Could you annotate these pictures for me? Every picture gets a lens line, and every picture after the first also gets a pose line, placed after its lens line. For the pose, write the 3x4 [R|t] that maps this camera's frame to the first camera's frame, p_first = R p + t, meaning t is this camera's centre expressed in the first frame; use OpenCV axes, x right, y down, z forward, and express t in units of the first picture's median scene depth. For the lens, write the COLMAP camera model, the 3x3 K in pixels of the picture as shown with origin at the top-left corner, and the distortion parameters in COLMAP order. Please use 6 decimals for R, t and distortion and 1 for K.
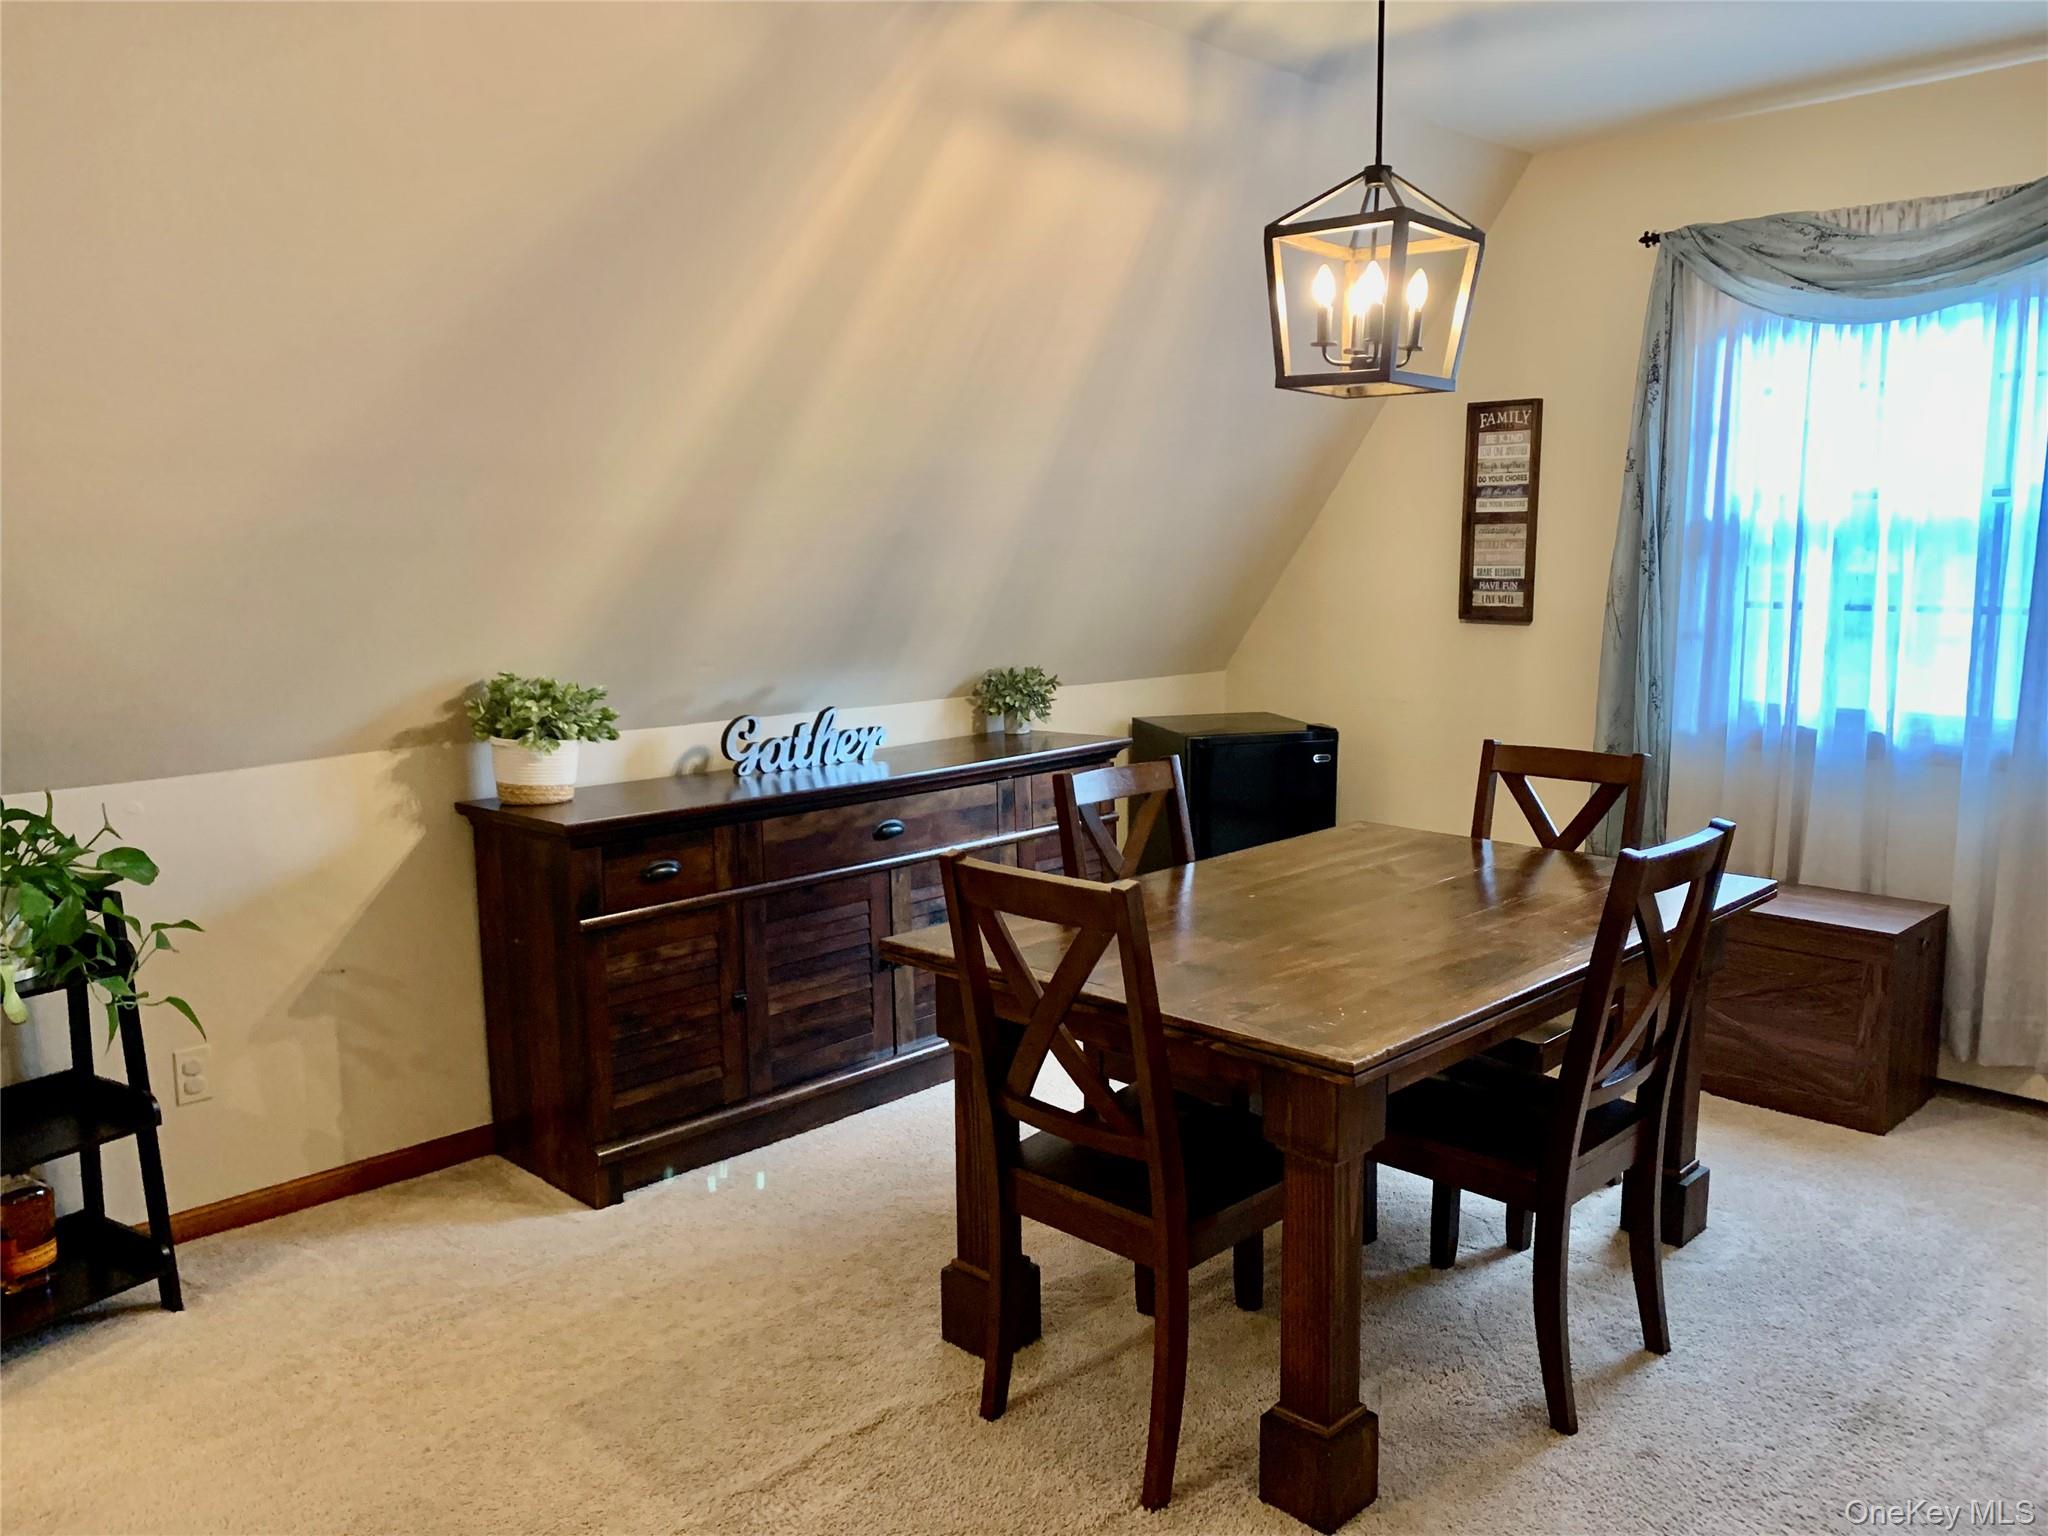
lens RADIAL K [[1543.3, 0, 1021.1], [0, 1543.3, 763.8], [0, 0, 1]] dist [0.011853, -0.017426]
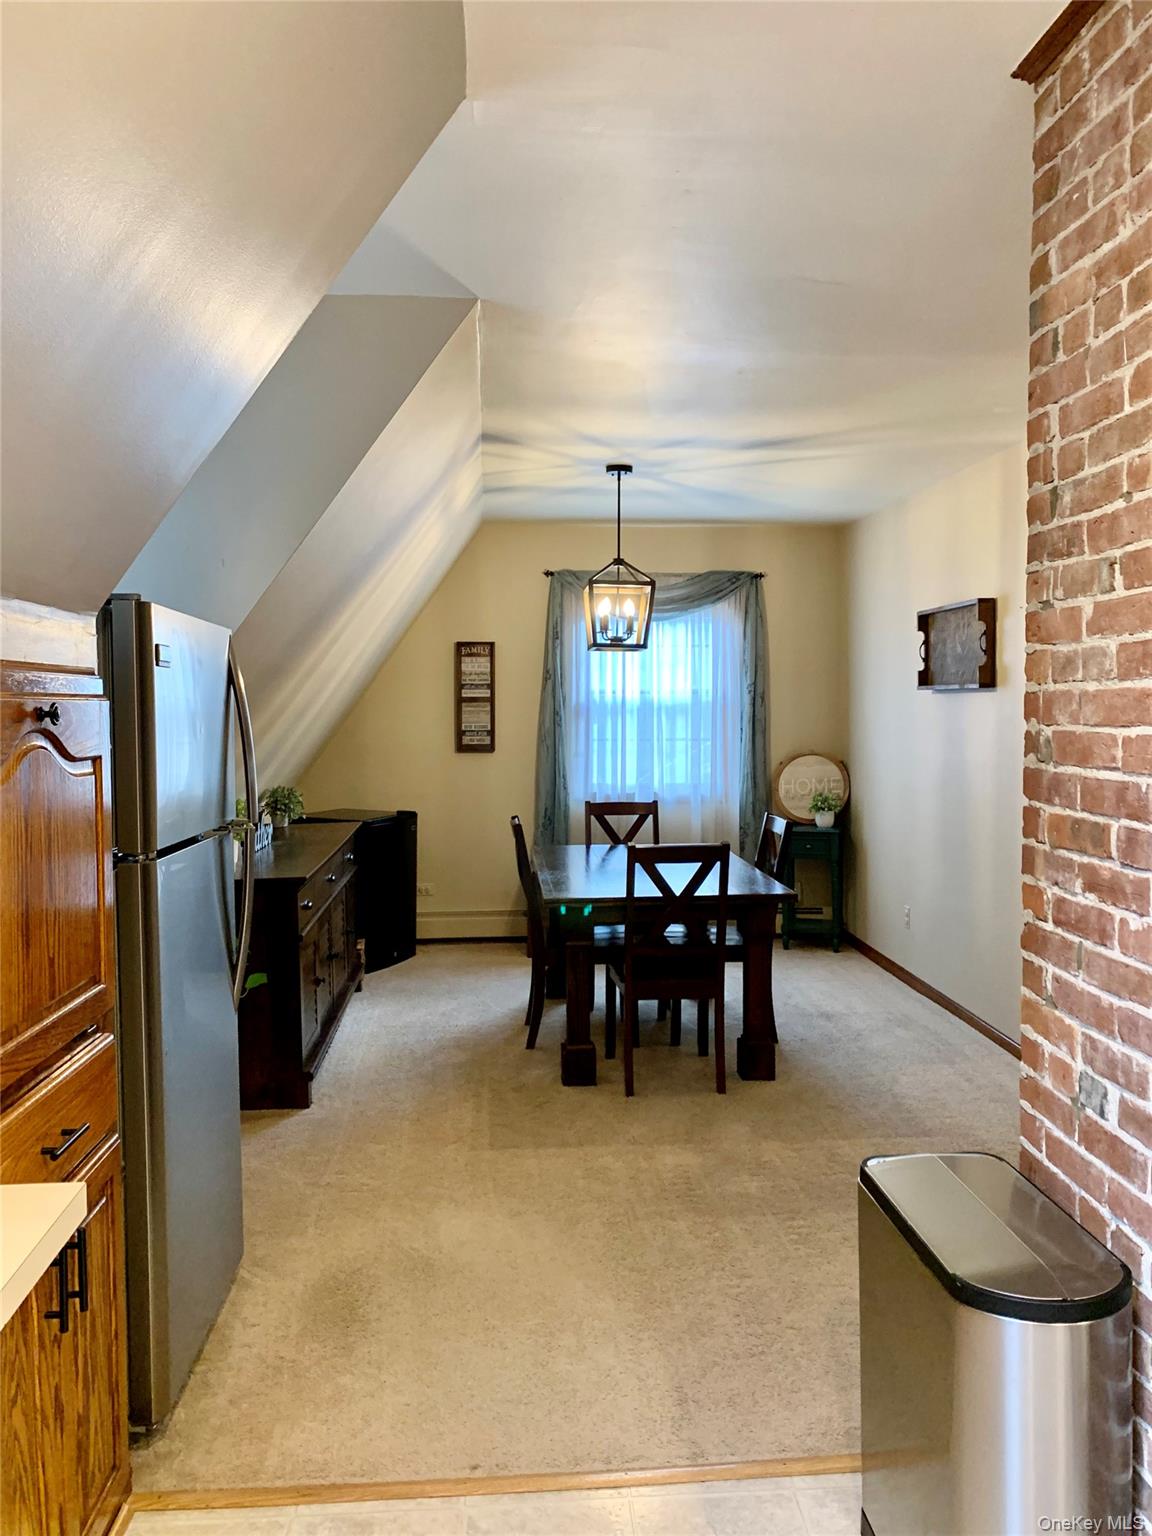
lens RADIAL K [[1157.4, 0, 587.8], [0, 1157.4, 764.9], [0, 0, 1]] dist [0.011853, -0.017426]
pose [[0.650521, -0.038419, 0.758516, -0.729043], [0.109991, 0.992957, -0.044038, 0.004950], [-0.751481, 0.112077, 0.650165, -0.063505]]
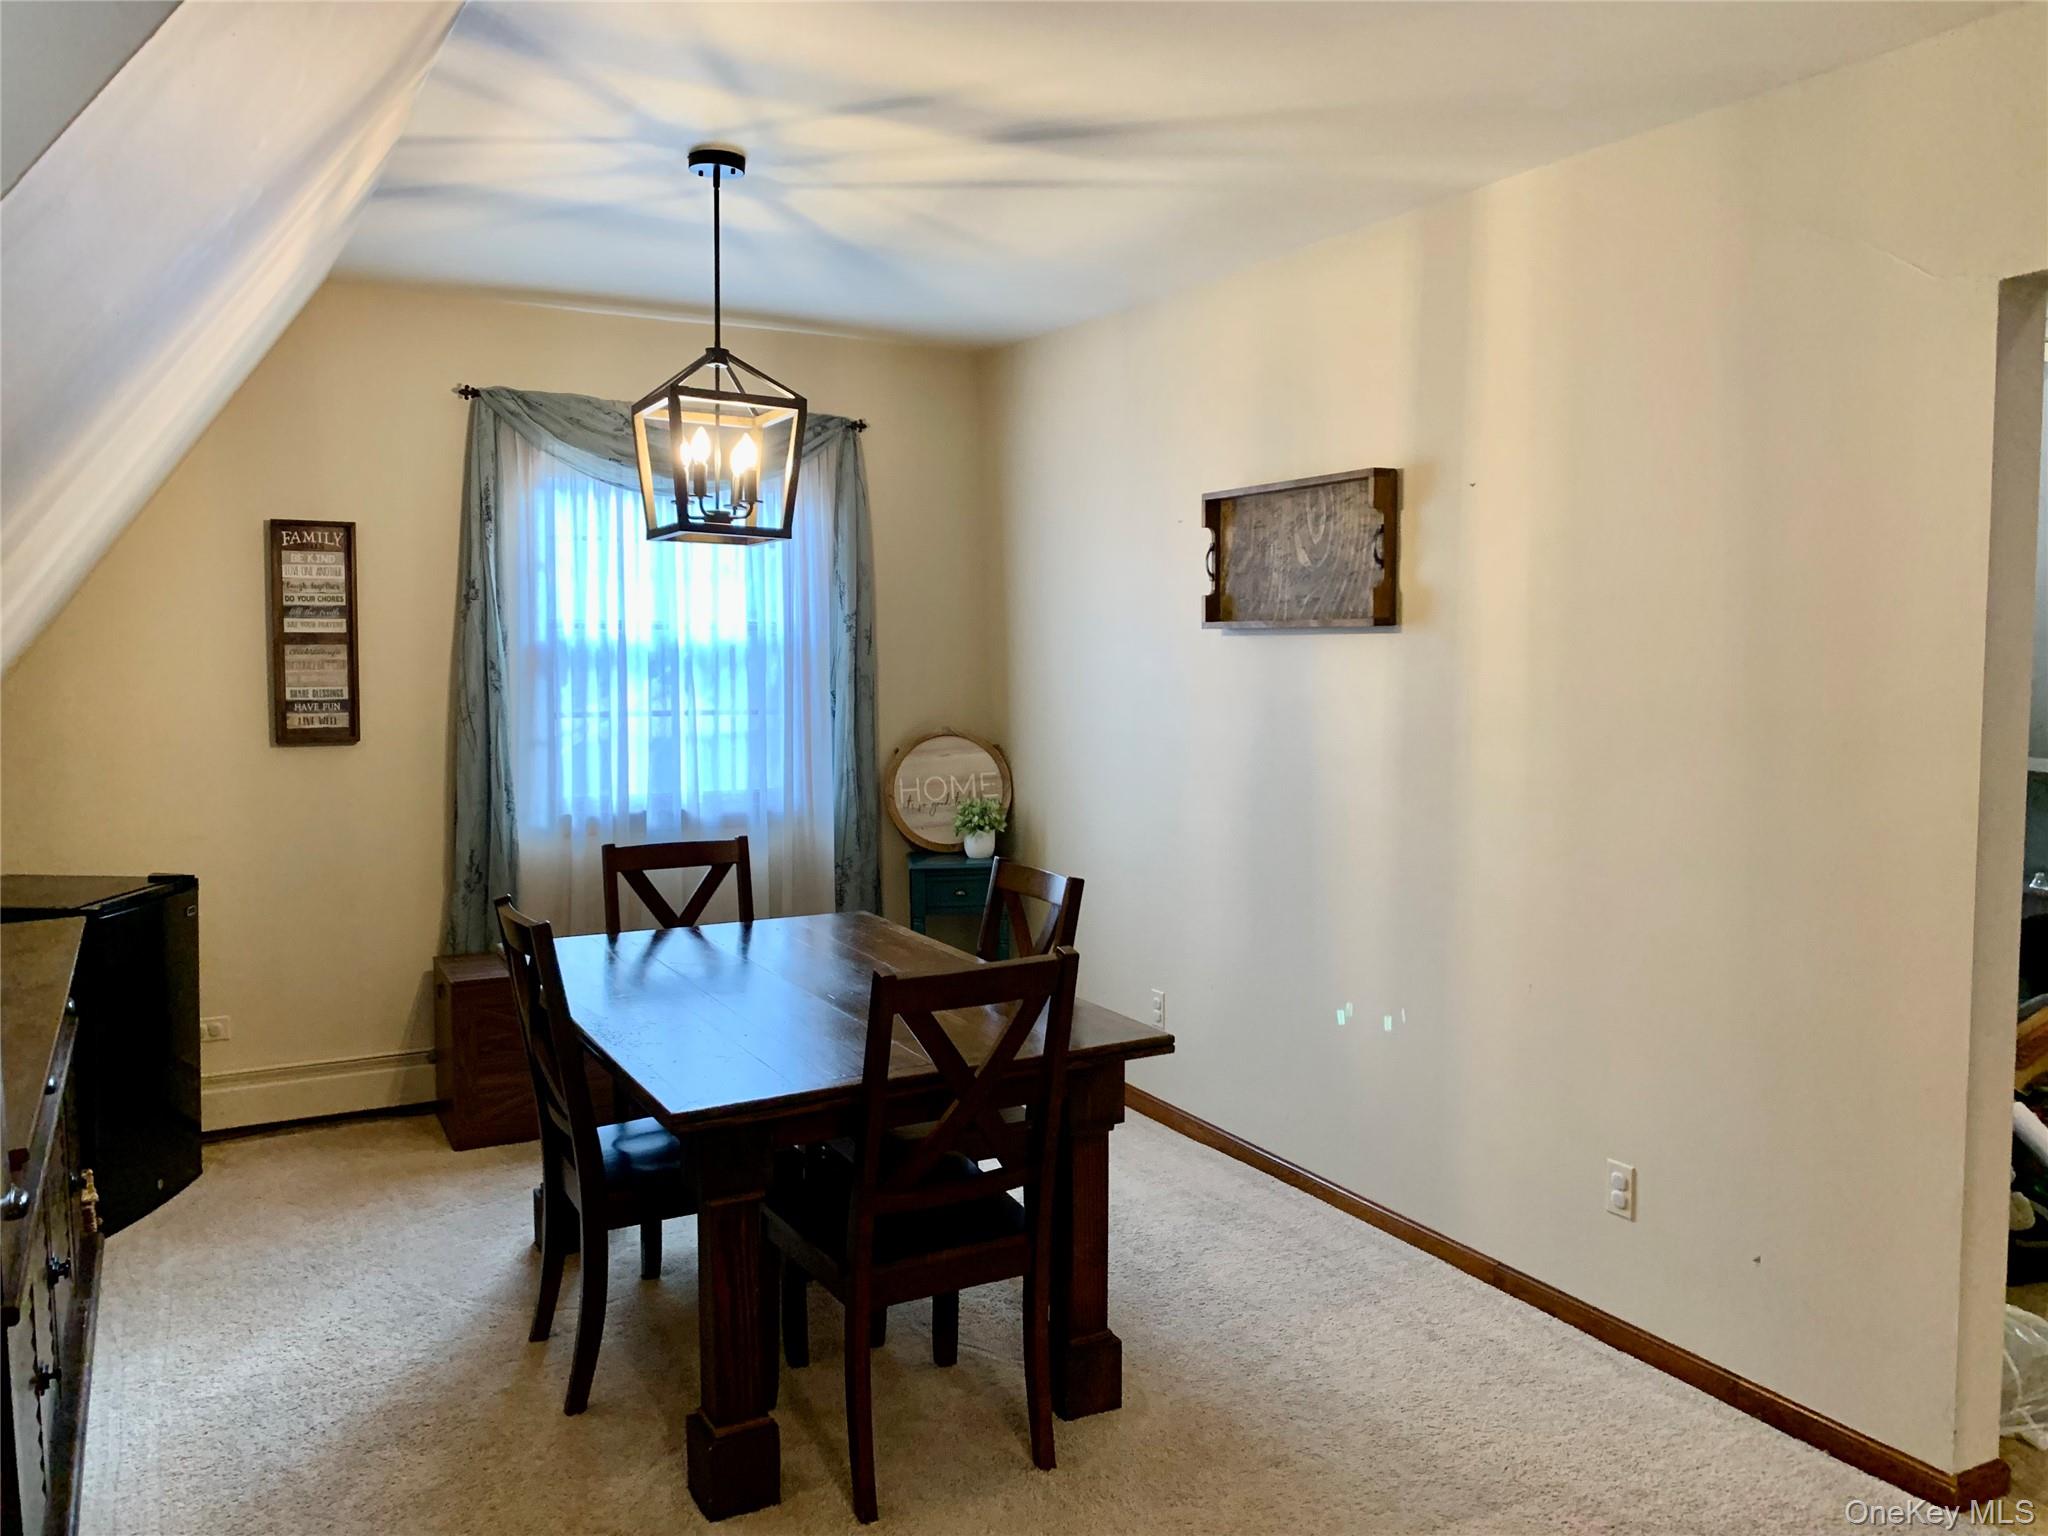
lens RADIAL K [[1543.3, 0, 1031.4], [0, 1543.3, 756.0], [0, 0, 1]] dist [0.011853, -0.017426]
pose [[0.273149, -0.067836, 0.959577, -0.515211], [0.134847, 0.990362, 0.031627, -0.055283], [-0.952474, 0.120757, 0.279664, 0.303292]]
